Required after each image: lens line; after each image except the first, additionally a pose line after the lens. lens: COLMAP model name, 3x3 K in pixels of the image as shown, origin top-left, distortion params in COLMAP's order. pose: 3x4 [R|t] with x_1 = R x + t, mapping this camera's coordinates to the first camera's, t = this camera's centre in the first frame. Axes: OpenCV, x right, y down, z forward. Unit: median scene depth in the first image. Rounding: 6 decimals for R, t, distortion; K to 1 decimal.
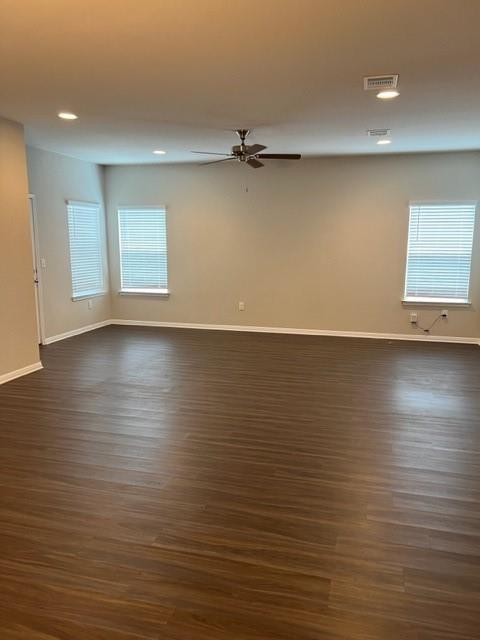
lens RADIAL K [[486.0, 0, 244.6], [0, 486.0, 317.2], [0, 0, 1]] dist [0.057461, -0.058726]
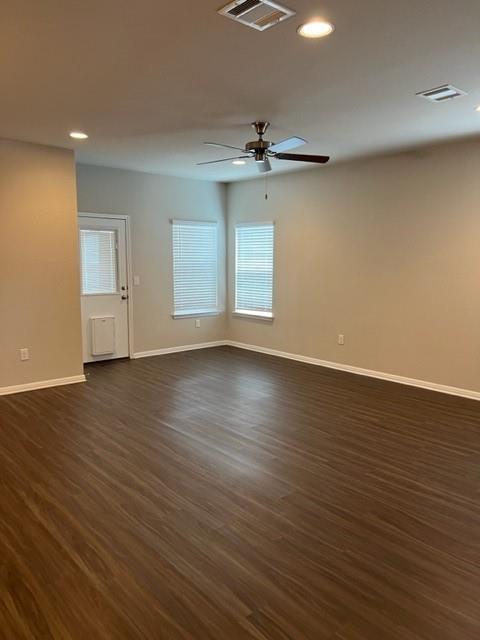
lens RADIAL K [[486.0, 0, 236.4], [0, 486.0, 317.7], [0, 0, 1]] dist [0.057461, -0.058726]
pose [[0.814628, 0.069833, -0.575764, 0.313209], [-0.091292, 0.995789, -0.008390, -0.036125], [0.572753, 0.059397, 0.817573, 0.233963]]
